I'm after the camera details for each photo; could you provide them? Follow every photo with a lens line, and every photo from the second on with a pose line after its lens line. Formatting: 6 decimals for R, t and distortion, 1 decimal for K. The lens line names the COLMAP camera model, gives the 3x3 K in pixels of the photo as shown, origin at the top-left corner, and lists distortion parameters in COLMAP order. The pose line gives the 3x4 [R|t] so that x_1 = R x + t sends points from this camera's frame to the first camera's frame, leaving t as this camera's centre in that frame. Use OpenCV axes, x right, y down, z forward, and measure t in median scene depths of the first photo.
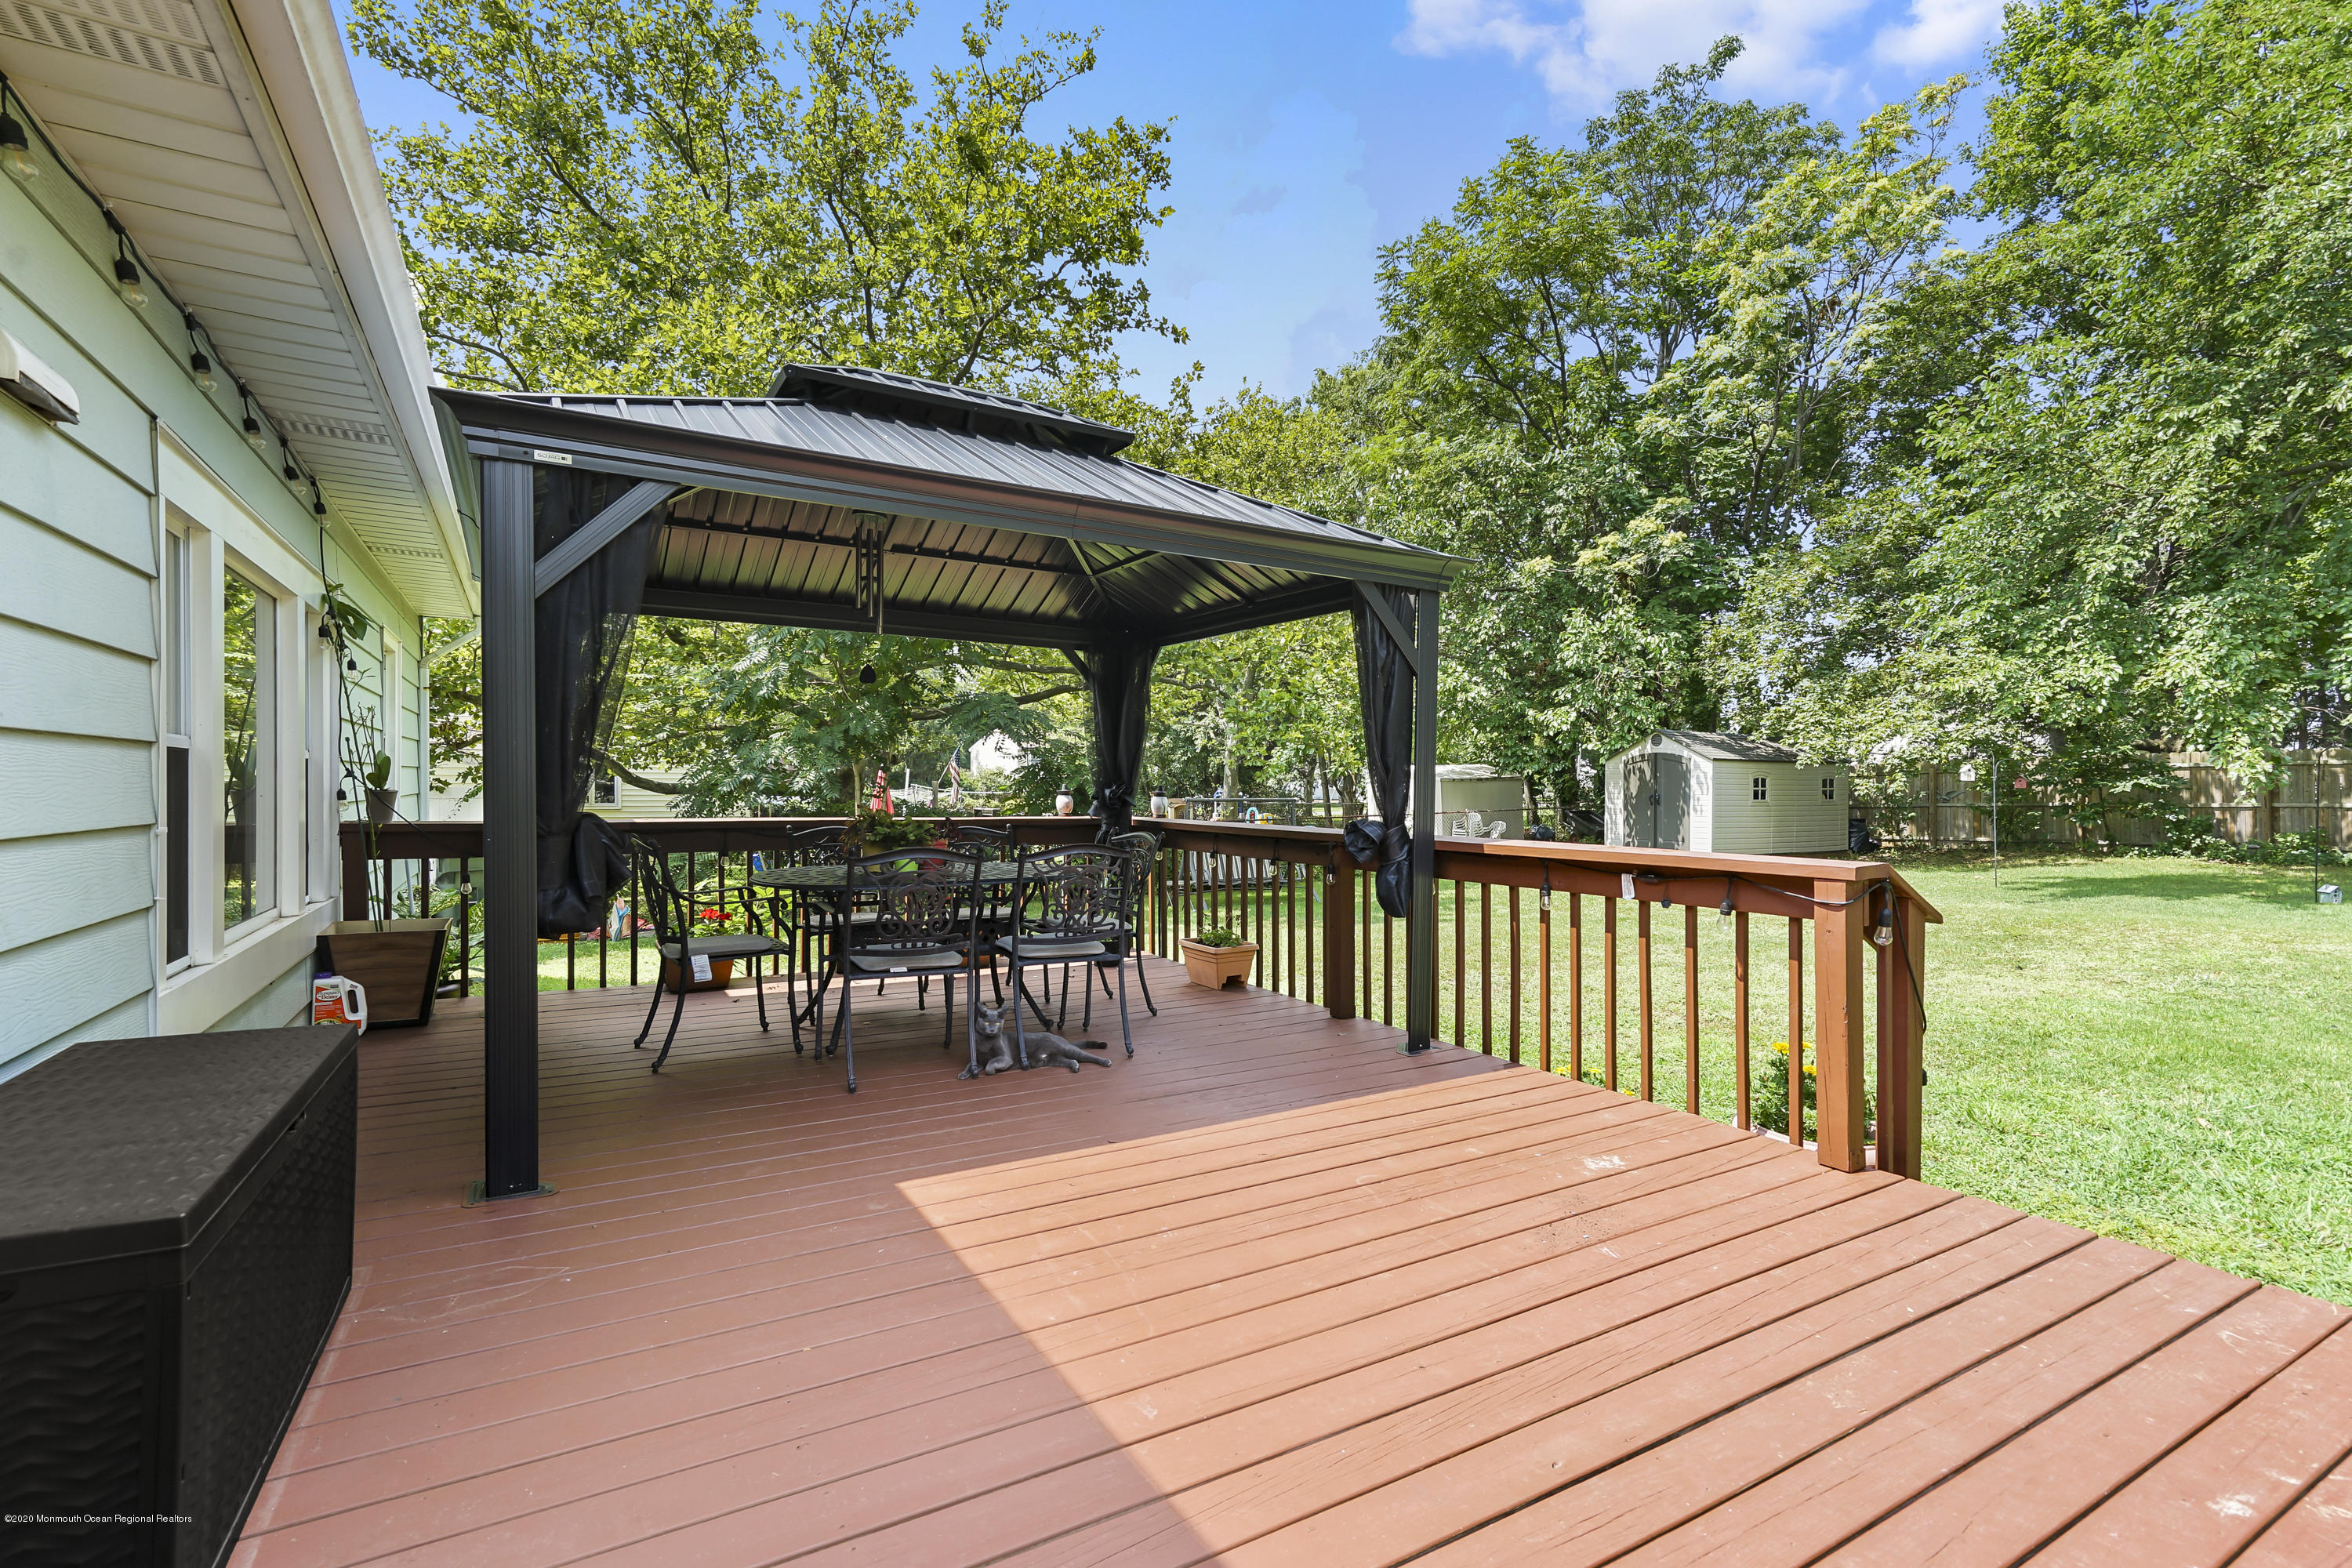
lens RADIAL K [[1062.1, 0, 1165.9], [0, 1062.1, 783.8], [0, 0, 1]] dist [0.015899, -0.000647]
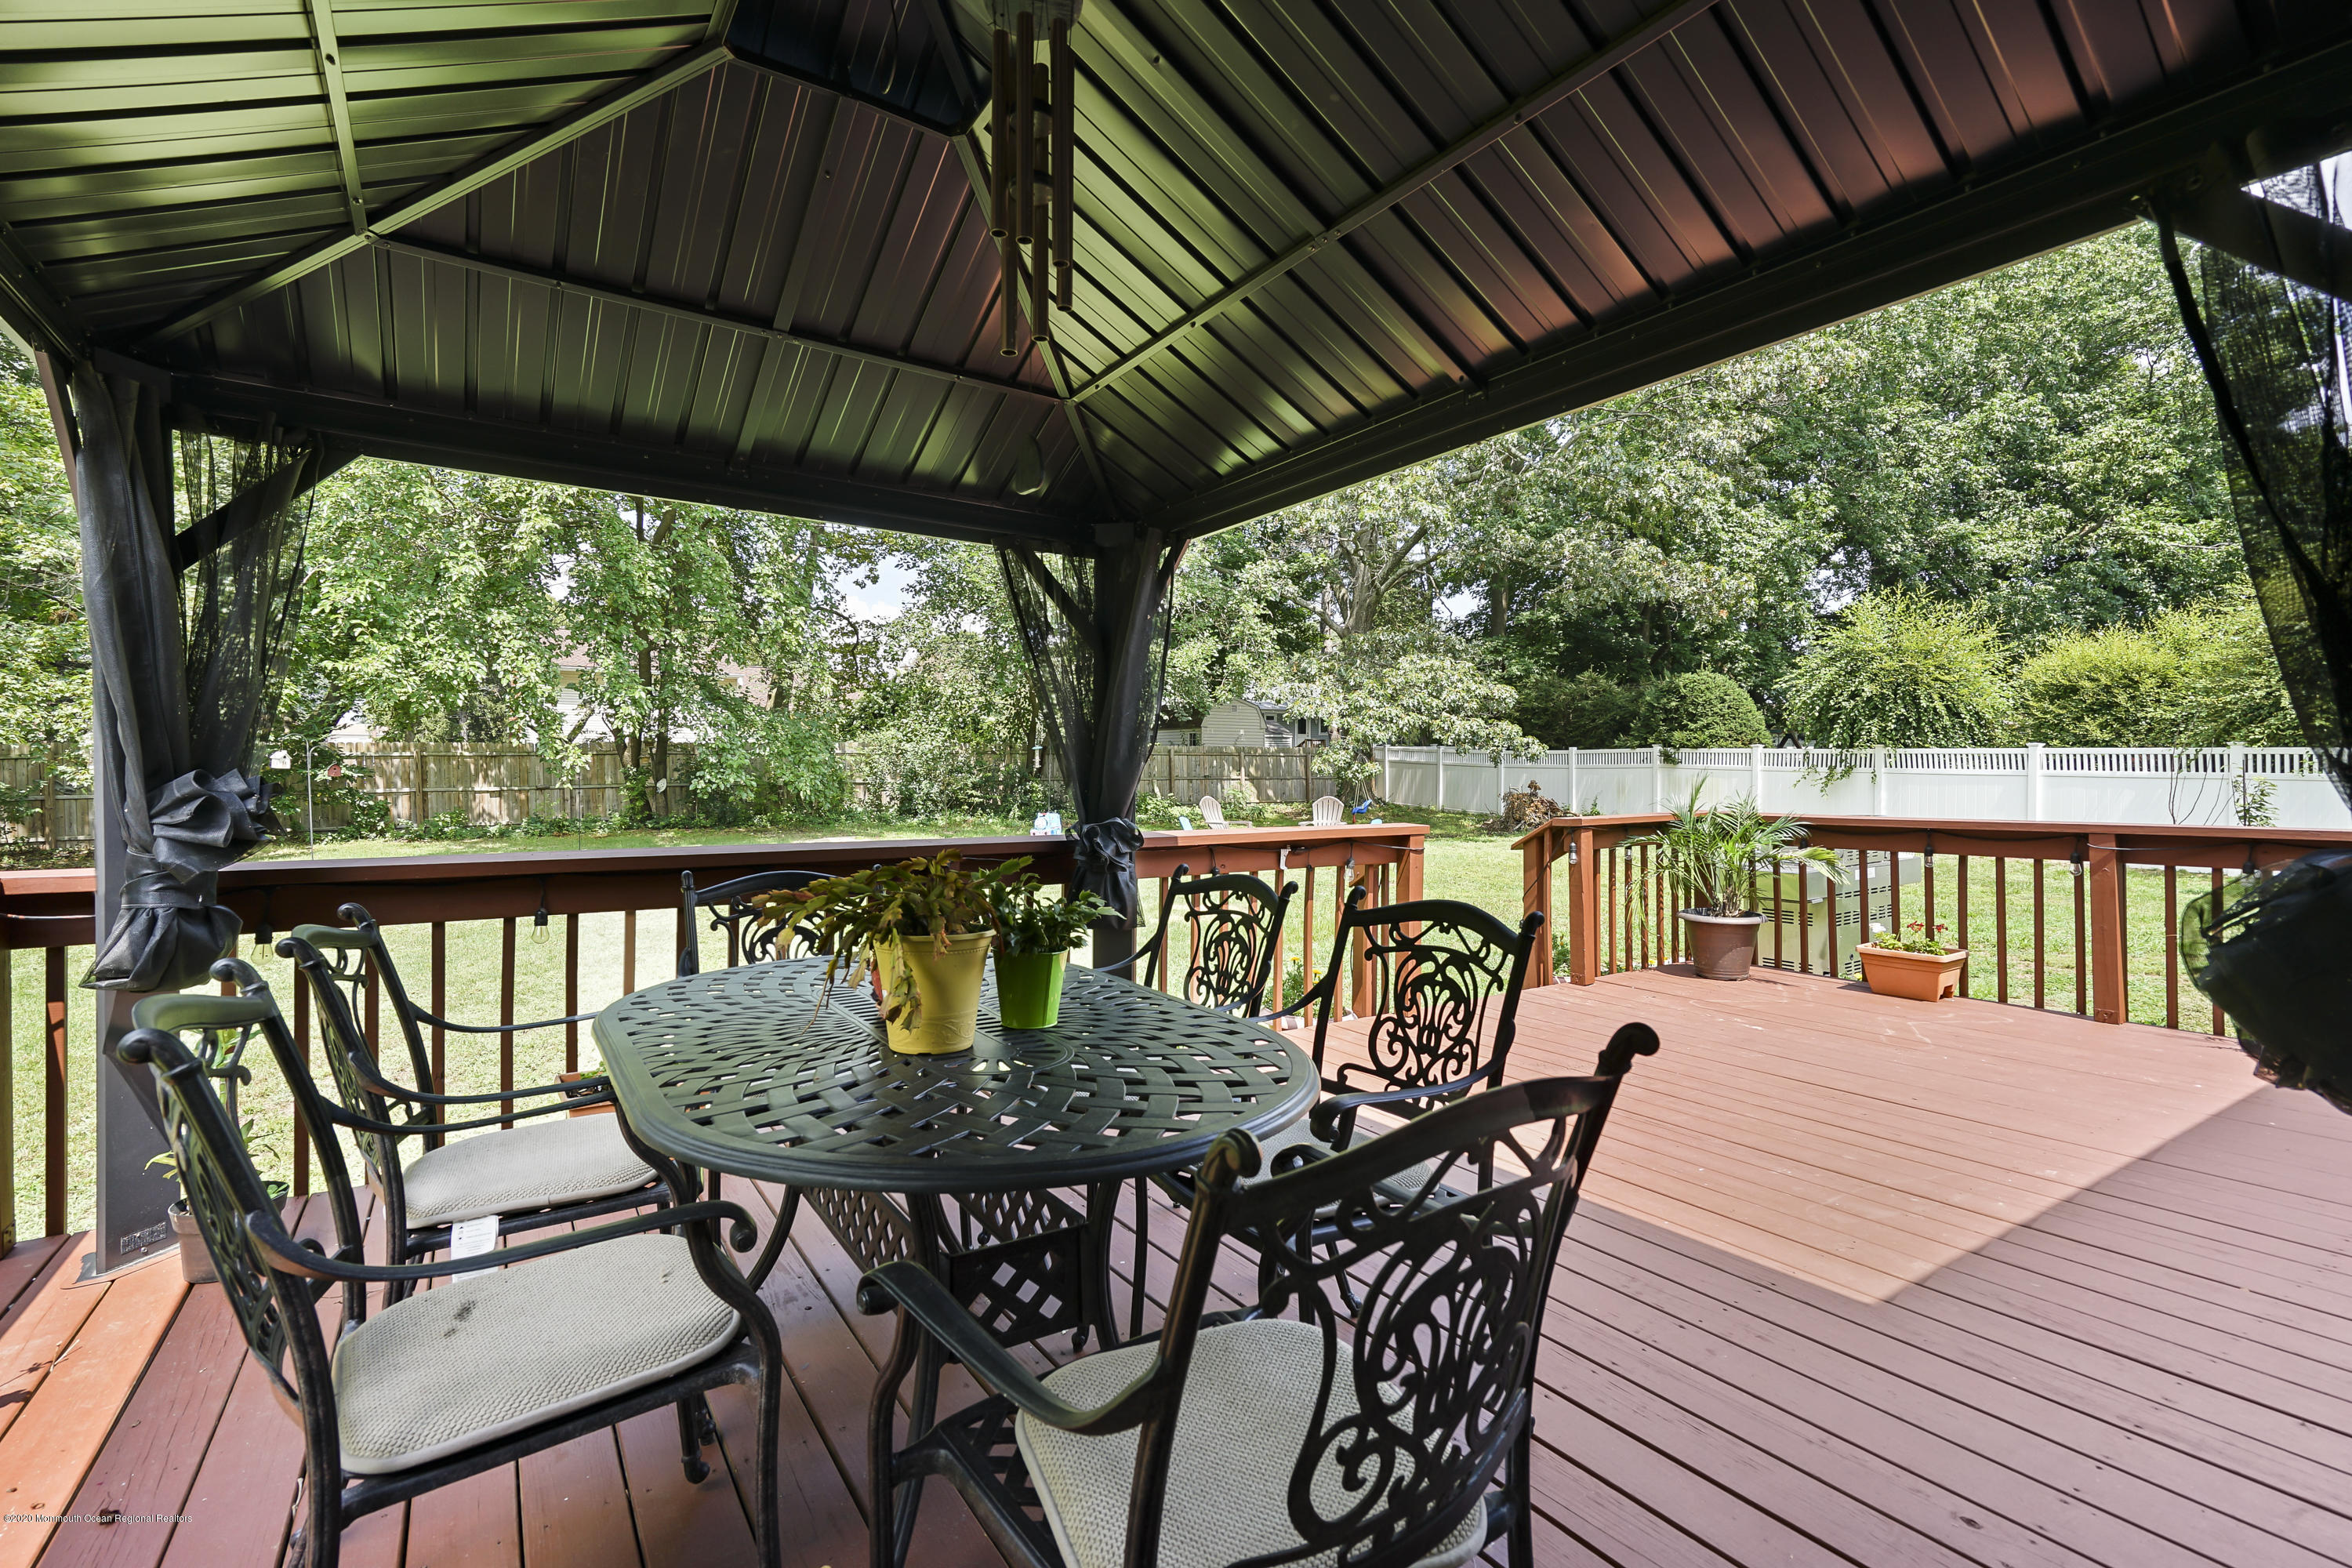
lens RADIAL K [[1062.1, 0, 1167.1], [0, 1062.1, 783.3], [0, 0, 1]] dist [0.015899, -0.000647]
pose [[-0.047107, -0.011292, 0.998826, -0.124290], [-0.000275, 0.999936, 0.011291, -0.000485], [-0.998890, 0.000257, -0.047107, 0.191658]]
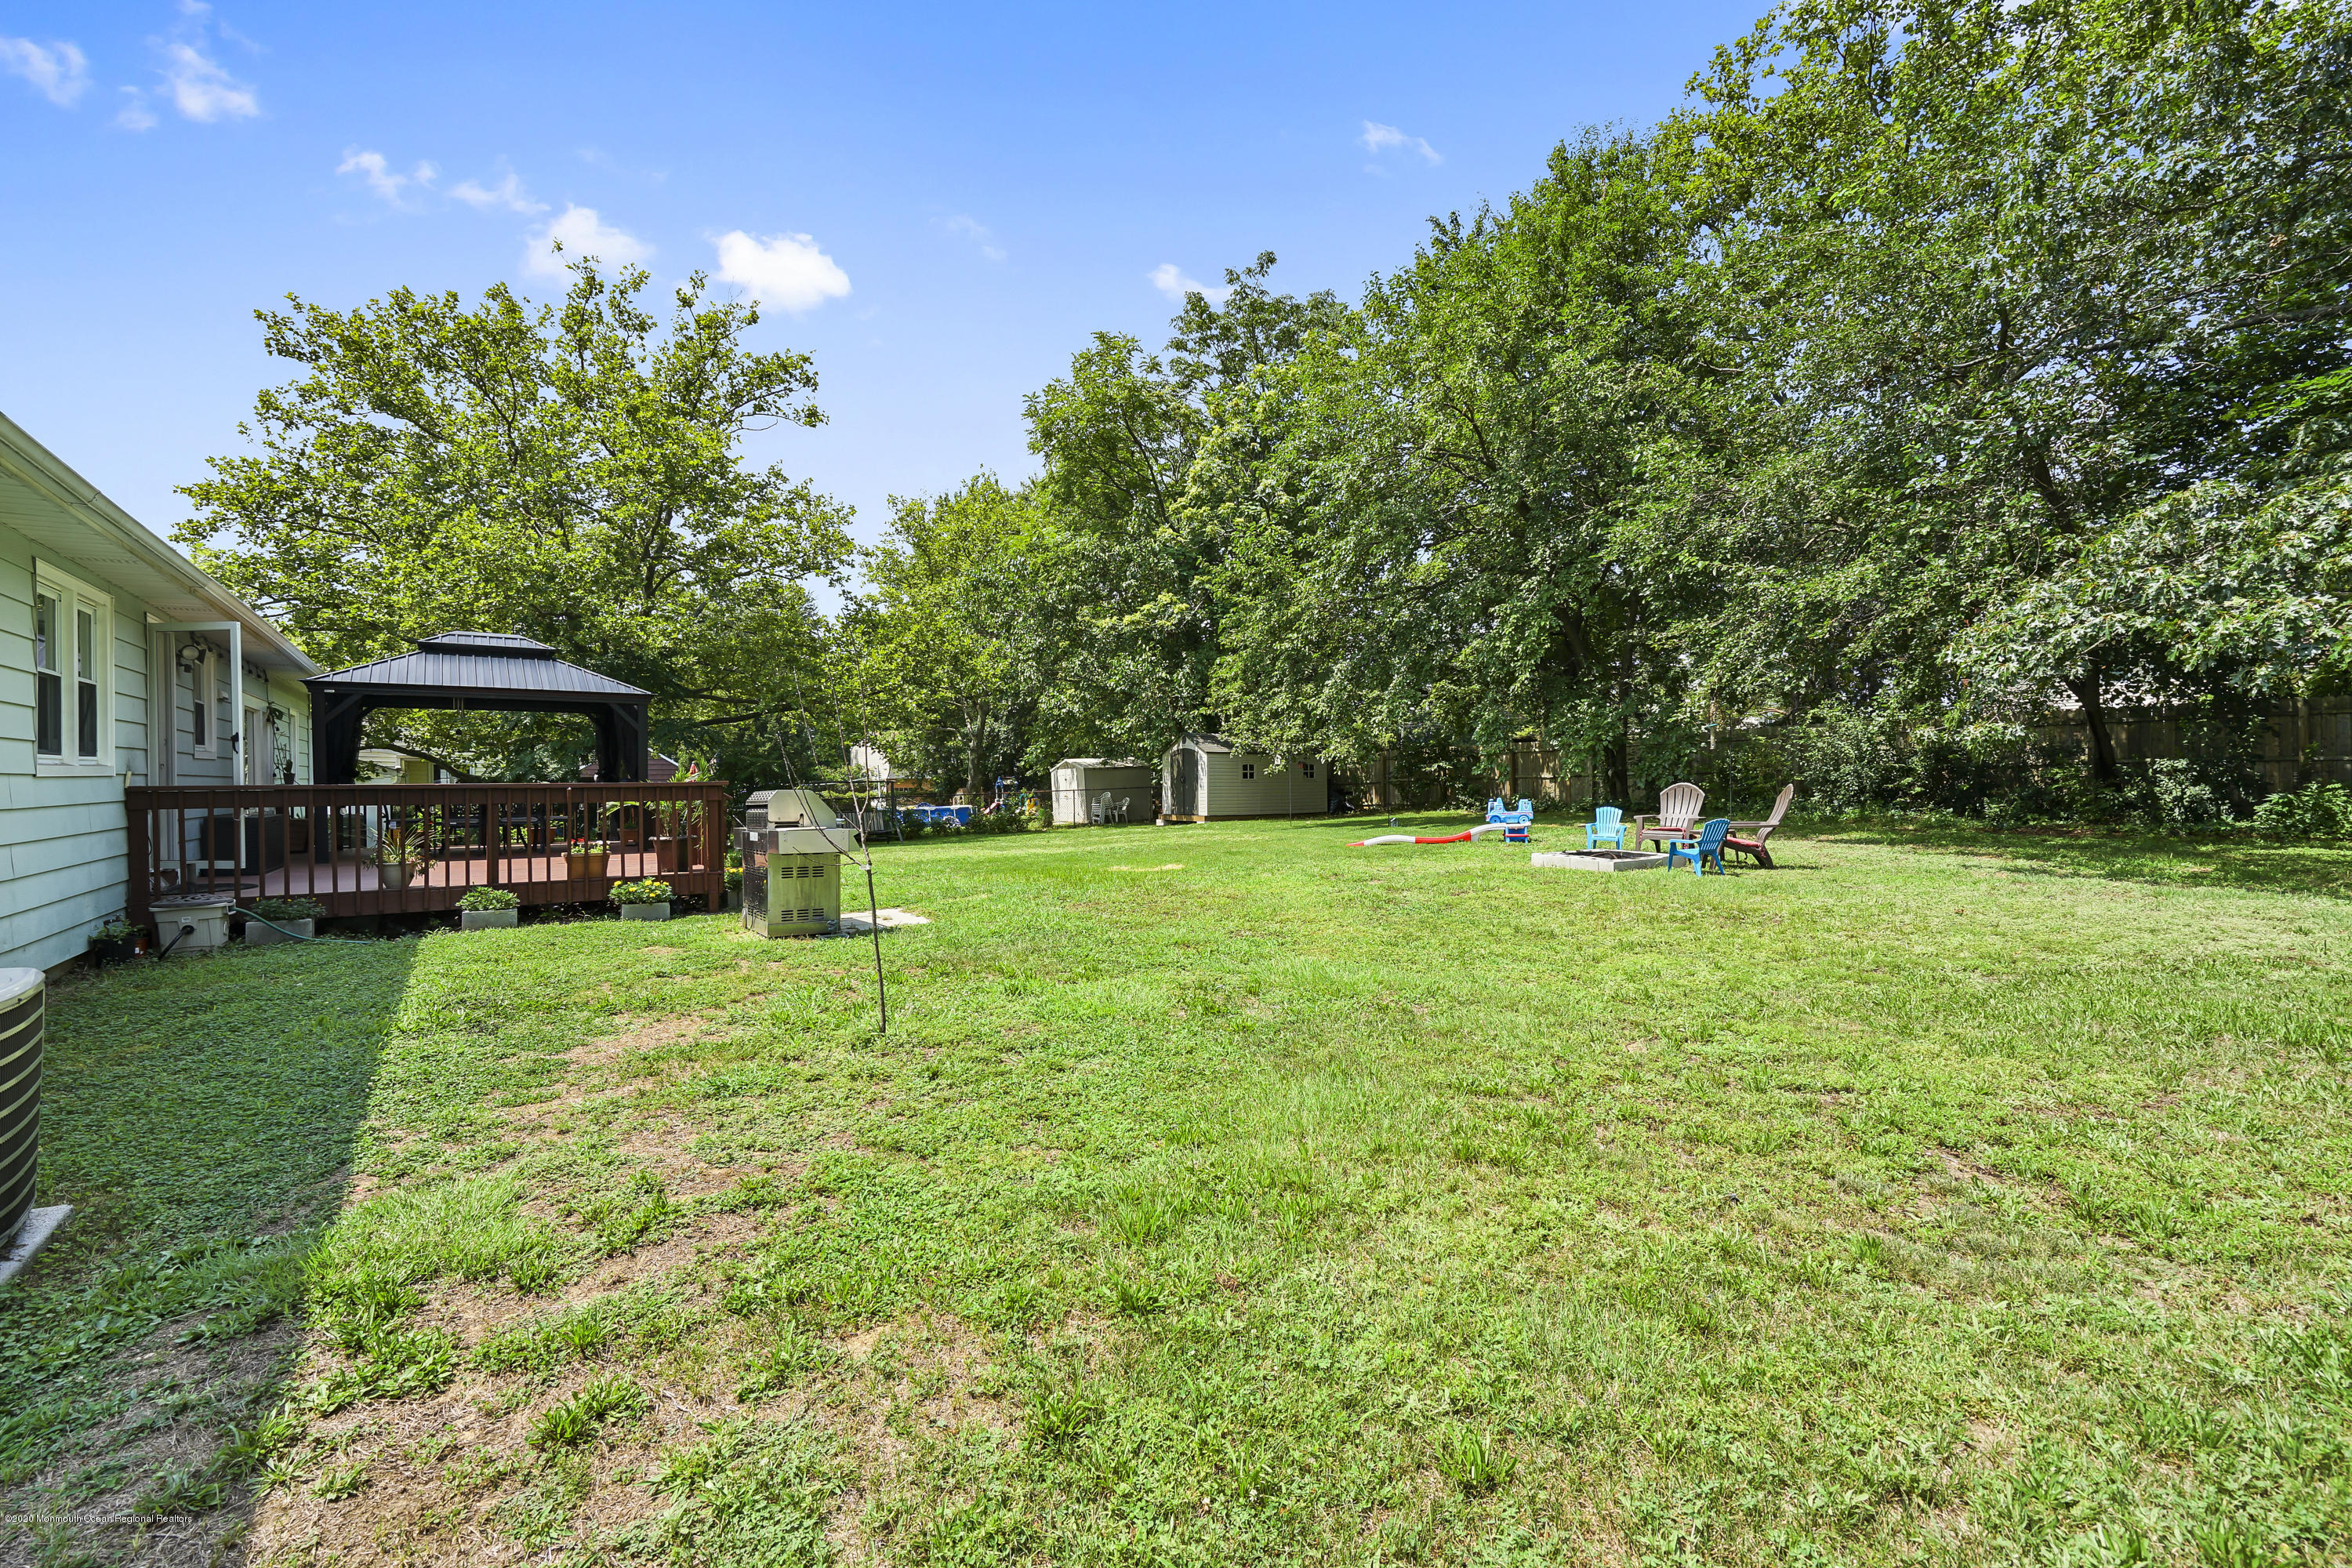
lens RADIAL K [[1062.1, 0, 1175.4], [0, 1062.1, 781.9], [0, 0, 1]] dist [0.015899, -0.000647]
pose [[0.998309, -0.019471, 0.054780, 0.453768], [0.019629, 0.999805, -0.002344, 0.026362], [-0.054724, 0.003415, 0.998496, -0.613734]]
